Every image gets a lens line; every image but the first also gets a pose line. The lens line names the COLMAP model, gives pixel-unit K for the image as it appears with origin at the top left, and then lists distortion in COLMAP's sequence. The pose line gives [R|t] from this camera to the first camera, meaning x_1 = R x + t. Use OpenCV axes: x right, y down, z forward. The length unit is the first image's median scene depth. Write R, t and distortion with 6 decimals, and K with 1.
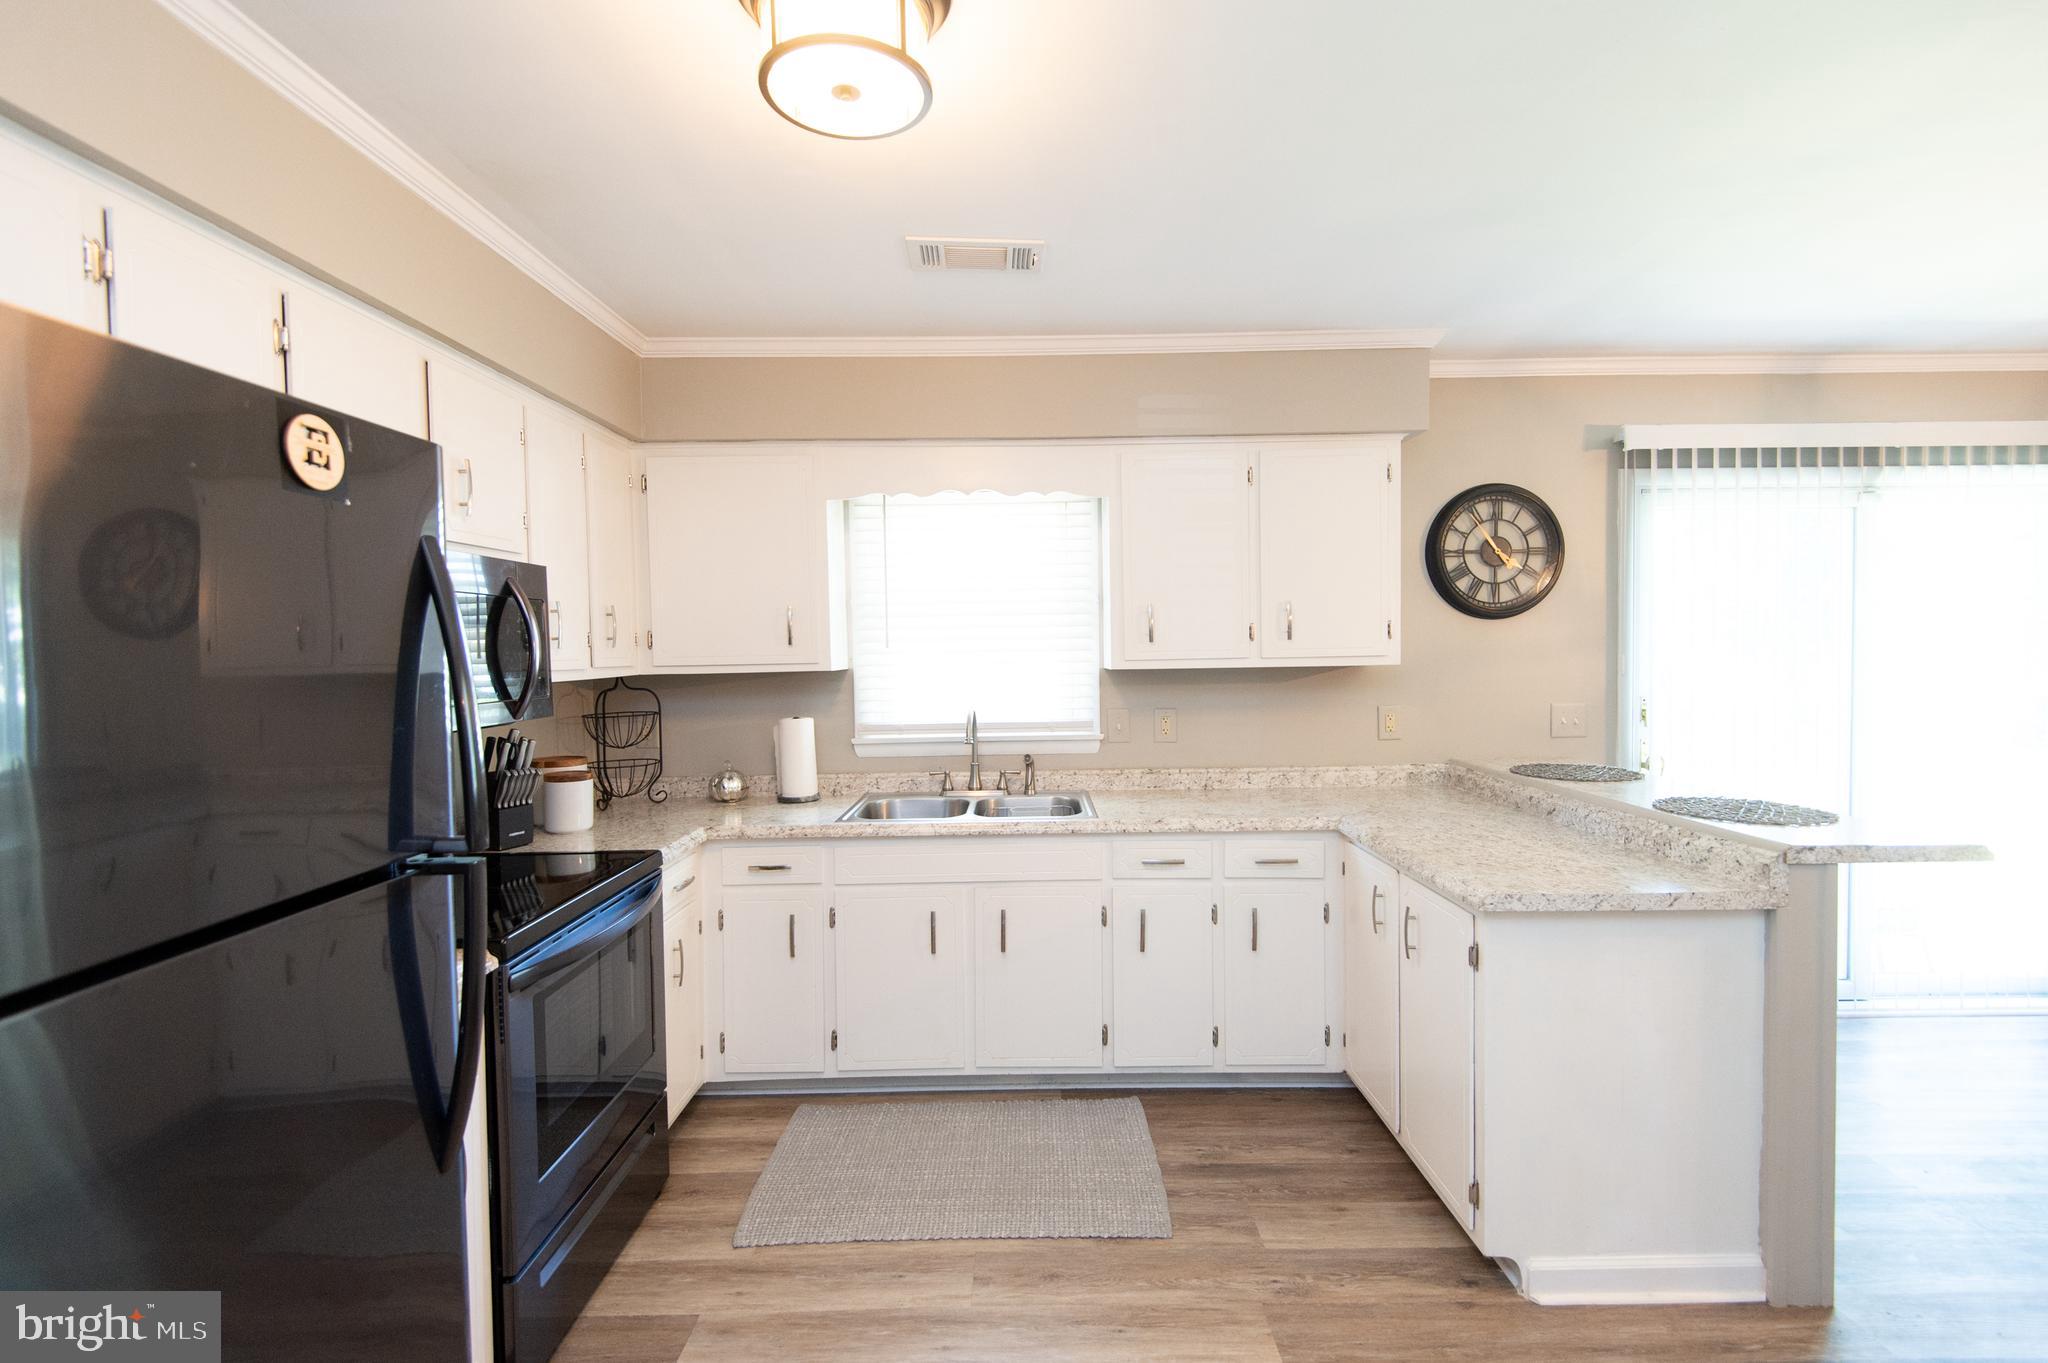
lens RADIAL K [[918.9, 0, 1035.0], [0, 918.9, 675.8], [0, 0, 1]] dist [0.039873, -0.027079]
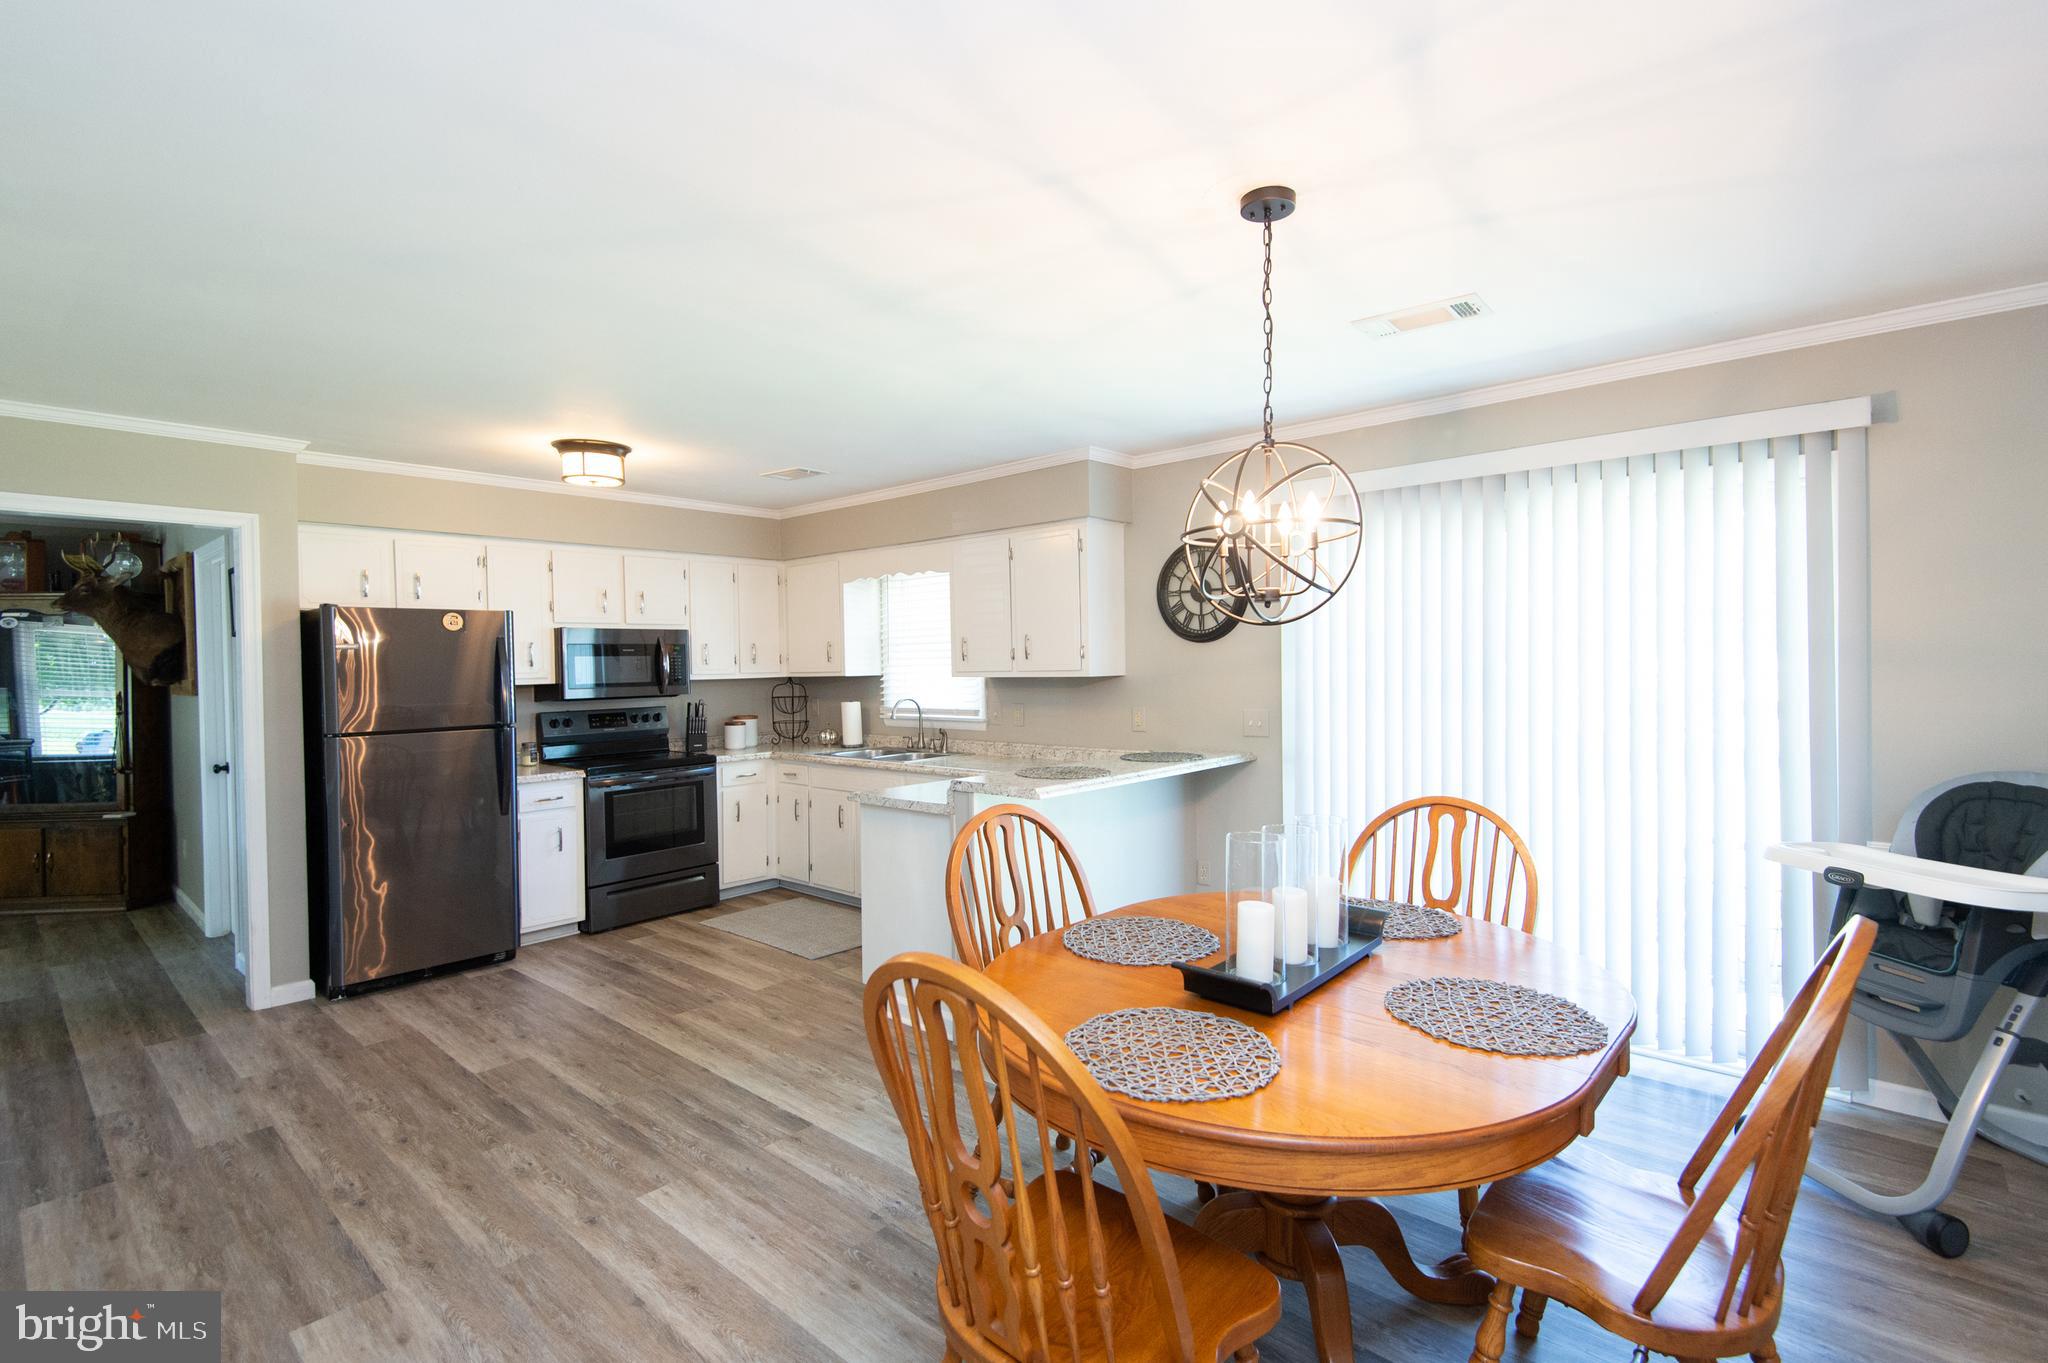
lens RADIAL K [[918.9, 0, 1035.0], [0, 918.9, 675.8], [0, 0, 1]] dist [0.039873, -0.027079]
pose [[0.750727, 0.013054, -0.660484, 1.269693], [-0.015900, 0.999872, 0.001689, -0.014659], [0.660421, 0.009234, 0.750838, -0.129221]]
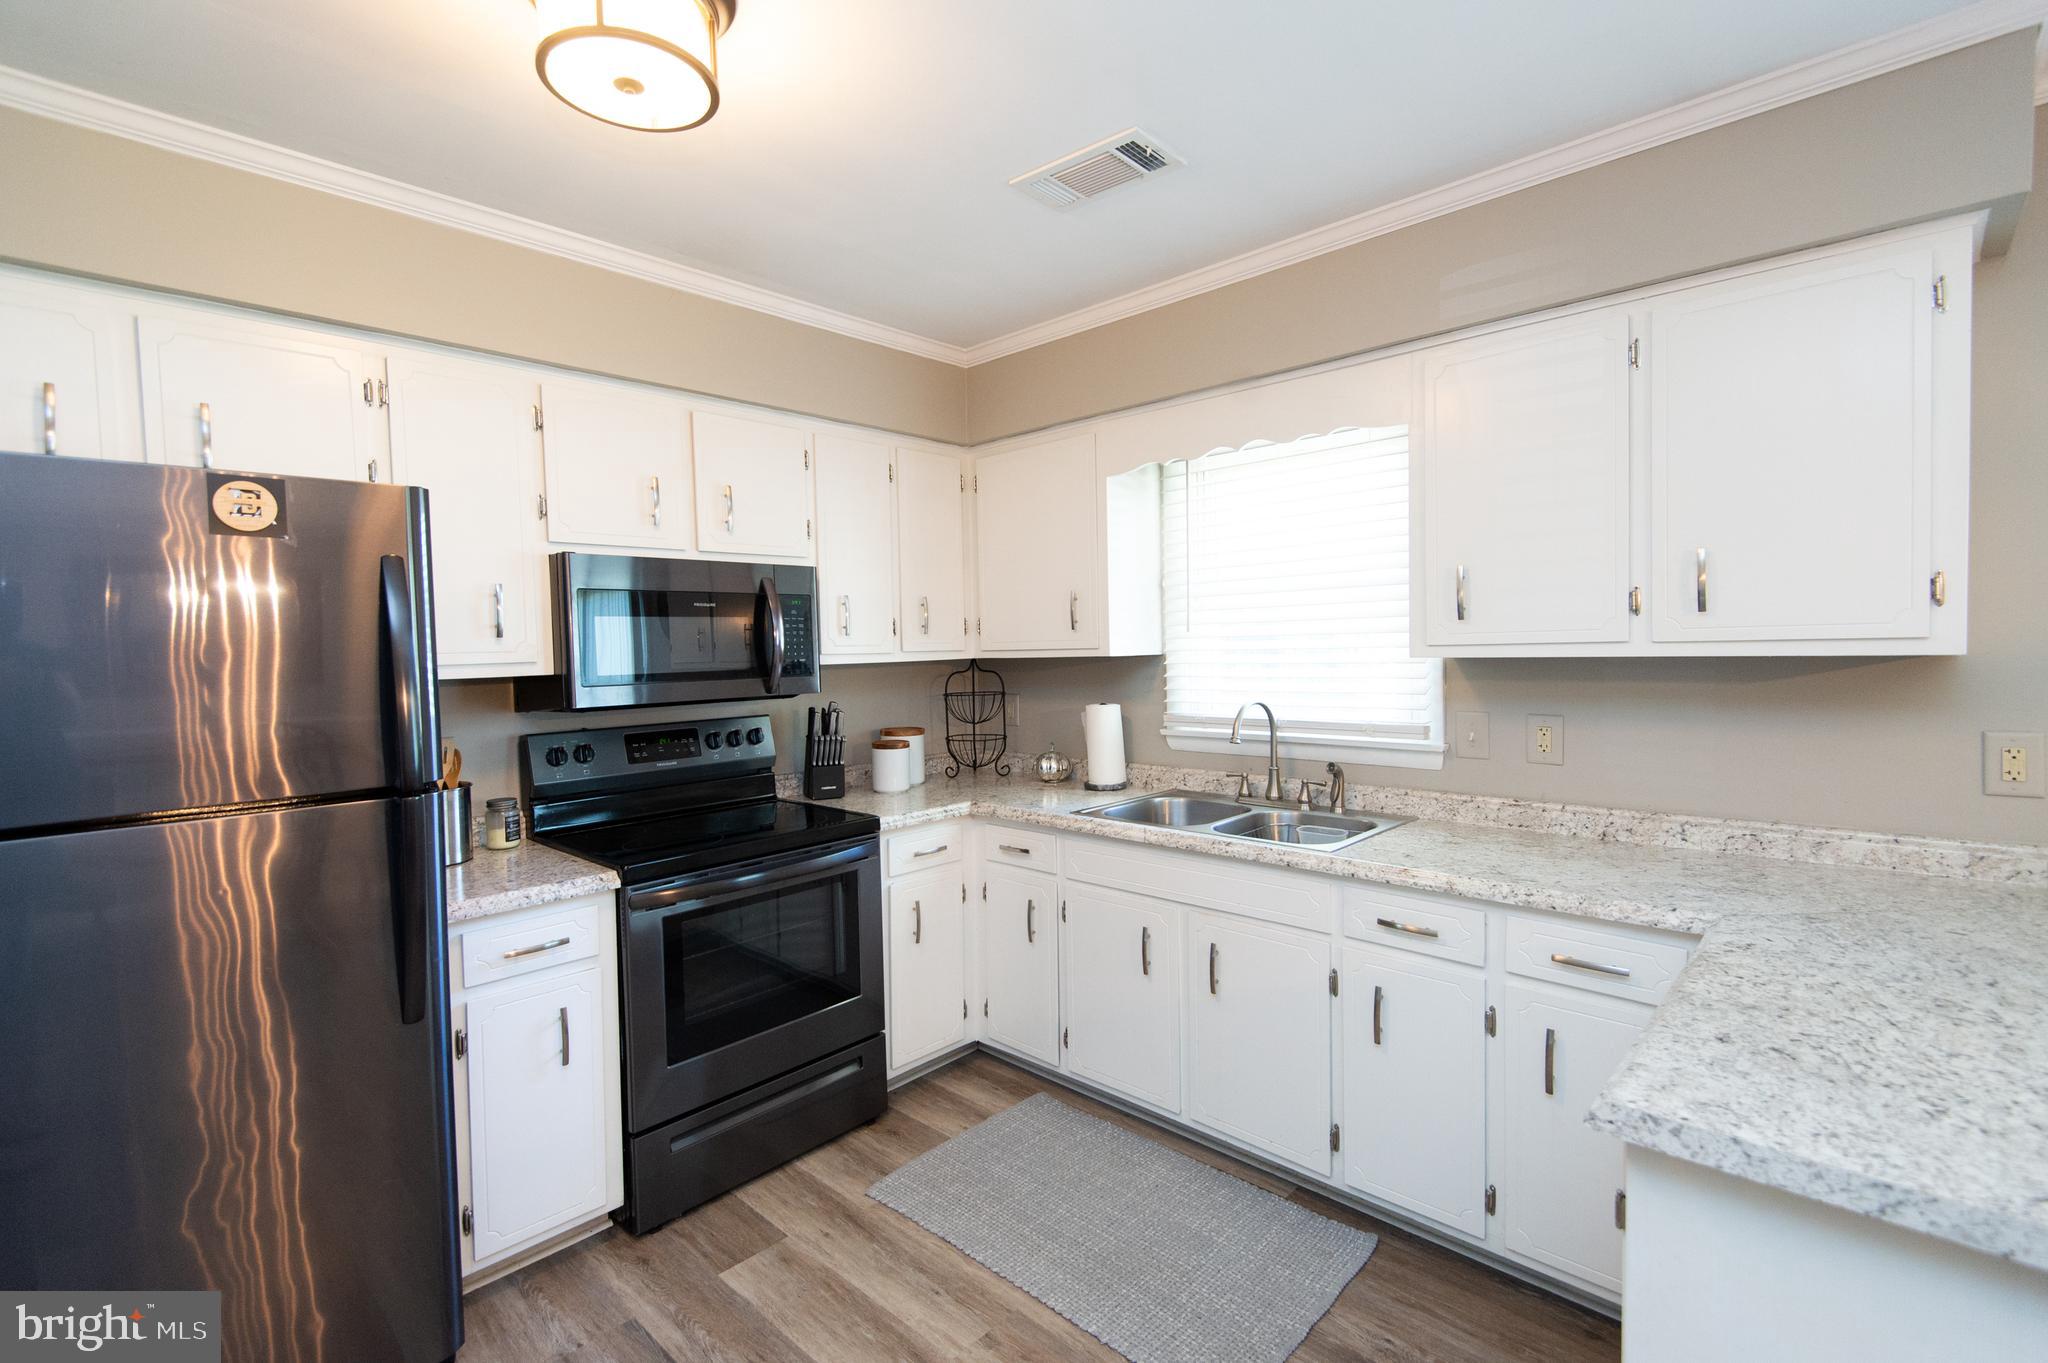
lens RADIAL K [[918.9, 0, 1035.0], [0, 918.9, 675.8], [0, 0, 1]] dist [0.039873, -0.027079]
pose [[0.729452, 0.024946, -0.683577, 0.372270], [-0.011626, 0.999643, 0.024075, -0.006913], [0.683933, -0.009614, 0.729481, 0.250322]]
